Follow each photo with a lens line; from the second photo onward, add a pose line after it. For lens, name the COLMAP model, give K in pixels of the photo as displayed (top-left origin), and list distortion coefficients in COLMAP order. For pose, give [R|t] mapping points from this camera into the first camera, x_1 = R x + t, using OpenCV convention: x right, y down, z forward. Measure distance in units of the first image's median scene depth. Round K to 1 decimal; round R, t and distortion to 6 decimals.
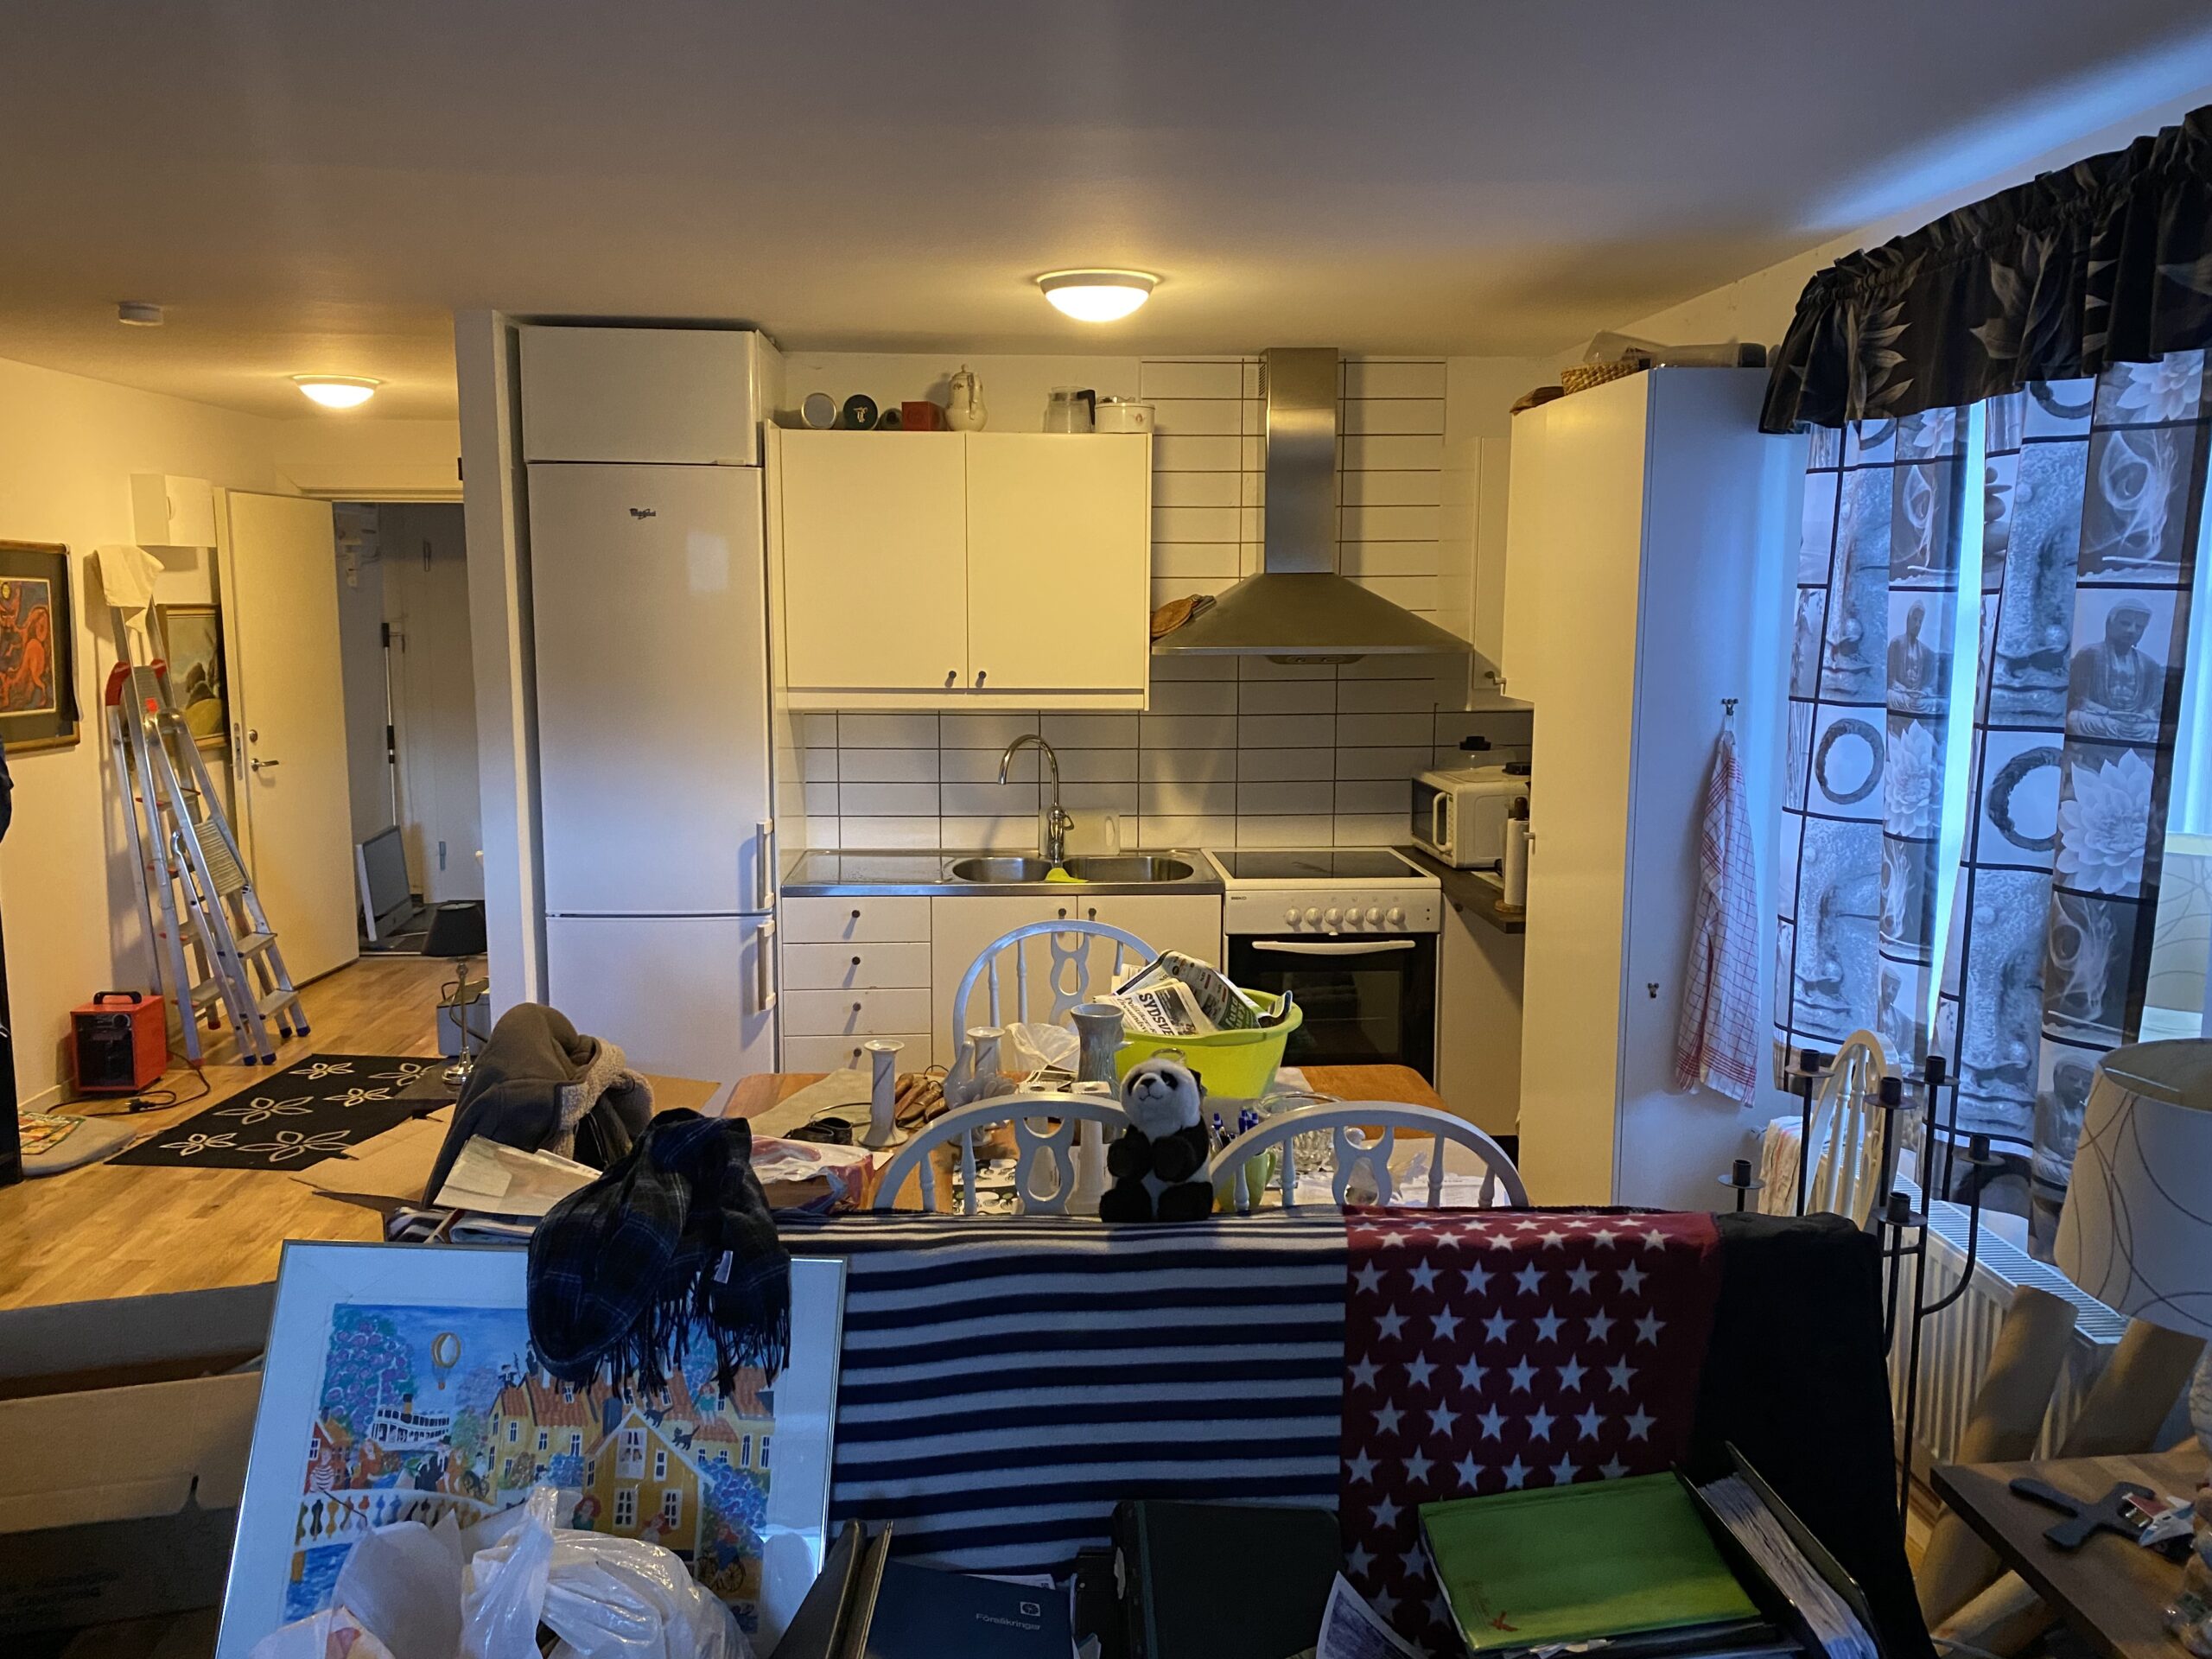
lens RADIAL K [[1680.6, 0, 1106.0], [0, 1680.6, 829.5], [0, 0, 1]] dist [-0.003822, -0.009620]
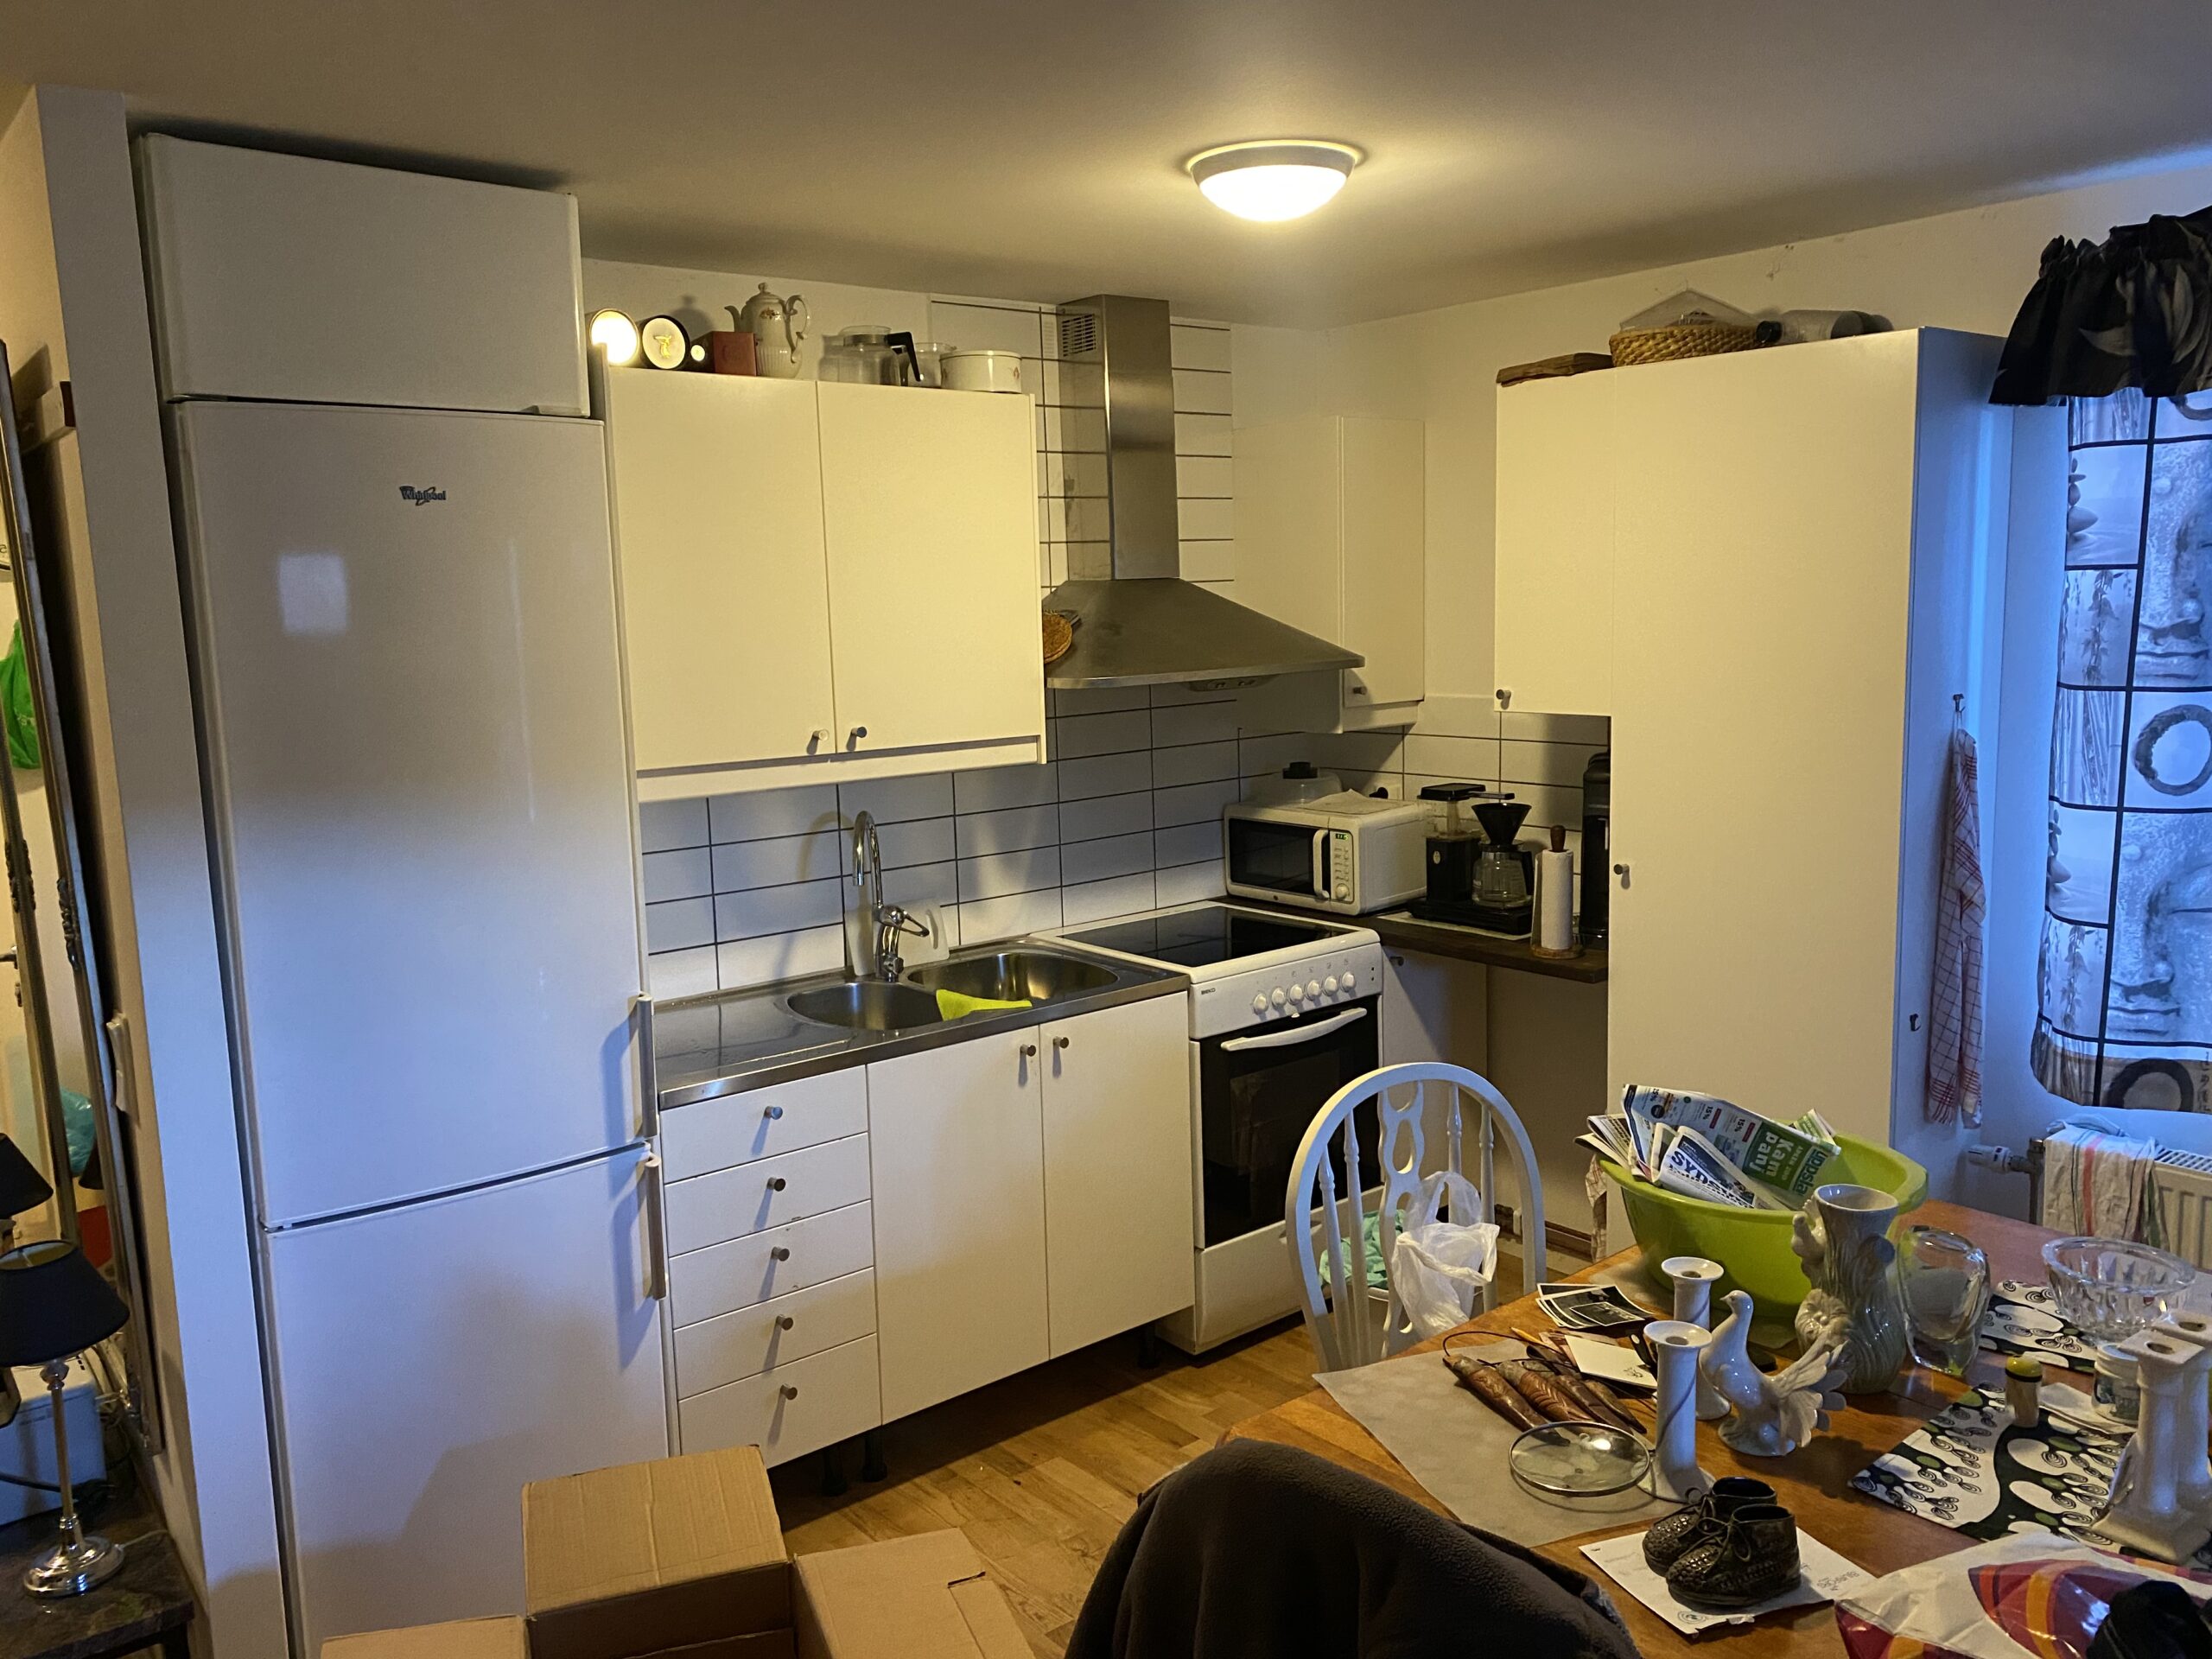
lens RADIAL K [[1674.6, 0, 1106.0], [0, 1674.6, 829.5], [0, 0, 1]] dist [-0.000950, -0.000215]
pose [[0.812993, -0.108675, 0.572042, -0.434896], [0.114135, 0.993113, 0.026460, -0.065820], [-0.570978, 0.043778, 0.819797, 0.418553]]
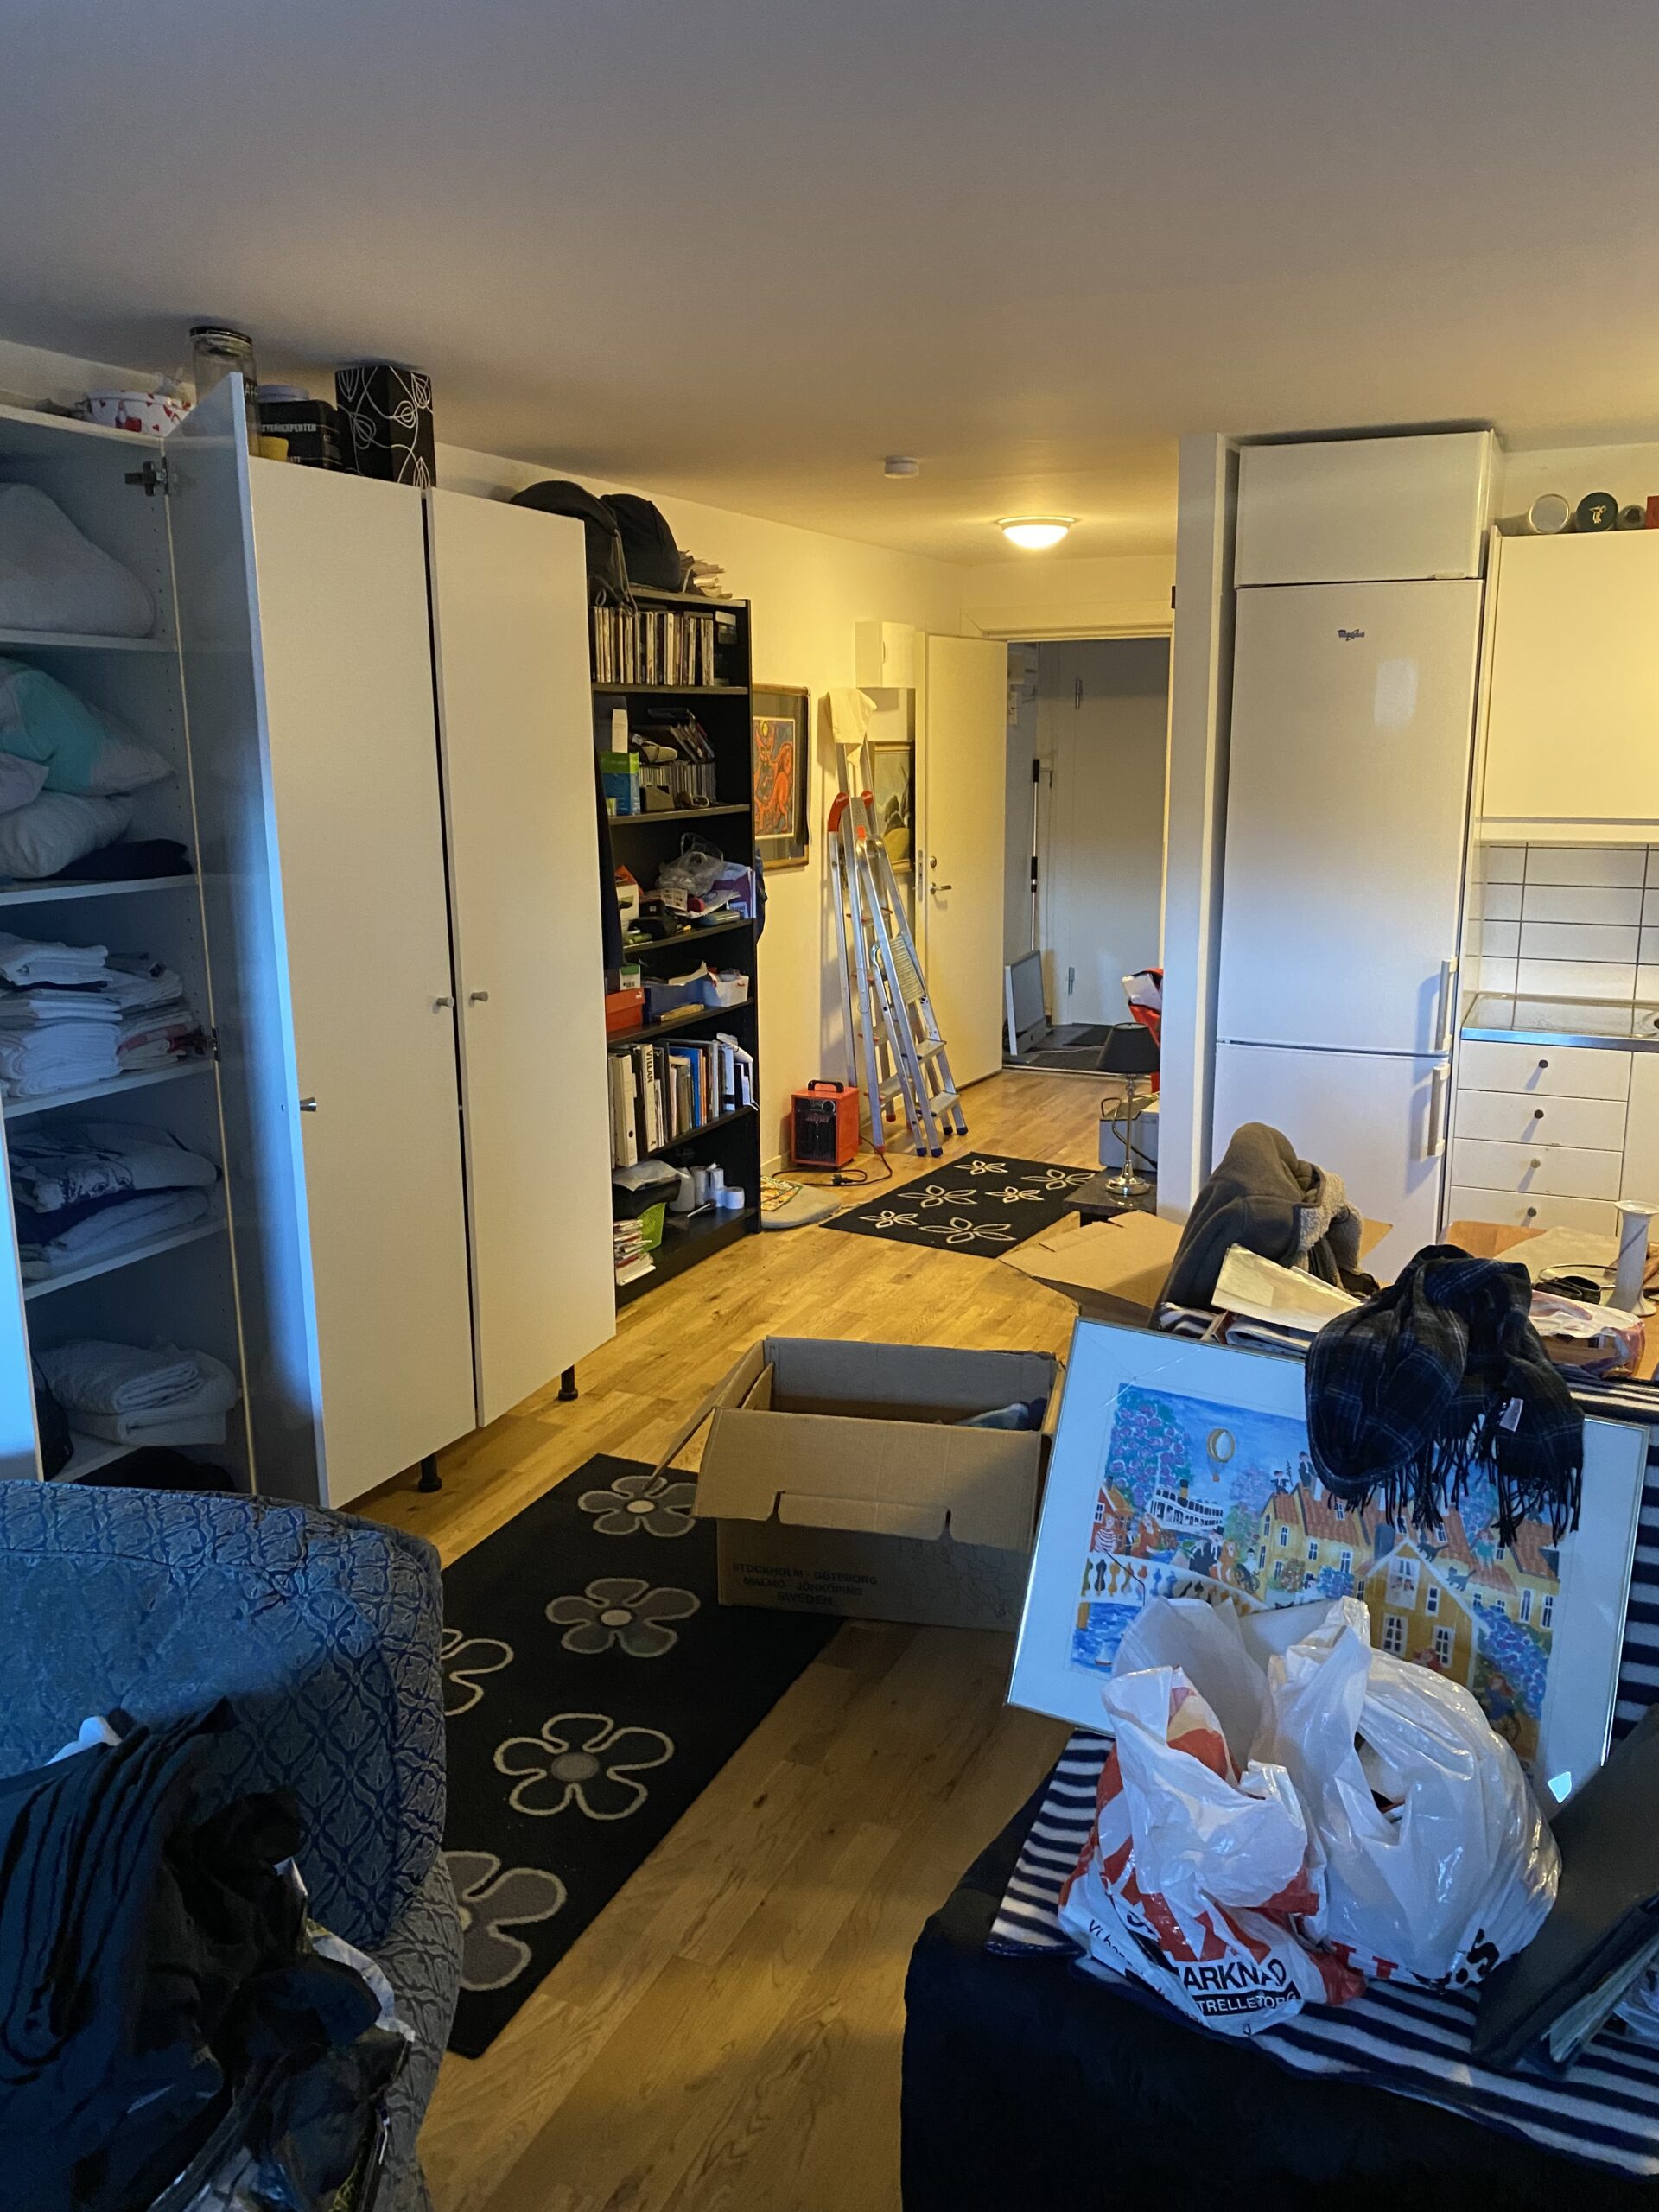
lens RADIAL K [[1654.9, 0, 829.5], [0, 1654.9, 1106.0], [0, 0, 1]] dist [0.065462, -0.198625]
pose [[0.876580, 0.090914, -0.472591, -0.062526], [-0.052174, 0.994159, 0.094474, 0.007734], [0.478420, -0.058157, 0.876203, -0.001863]]
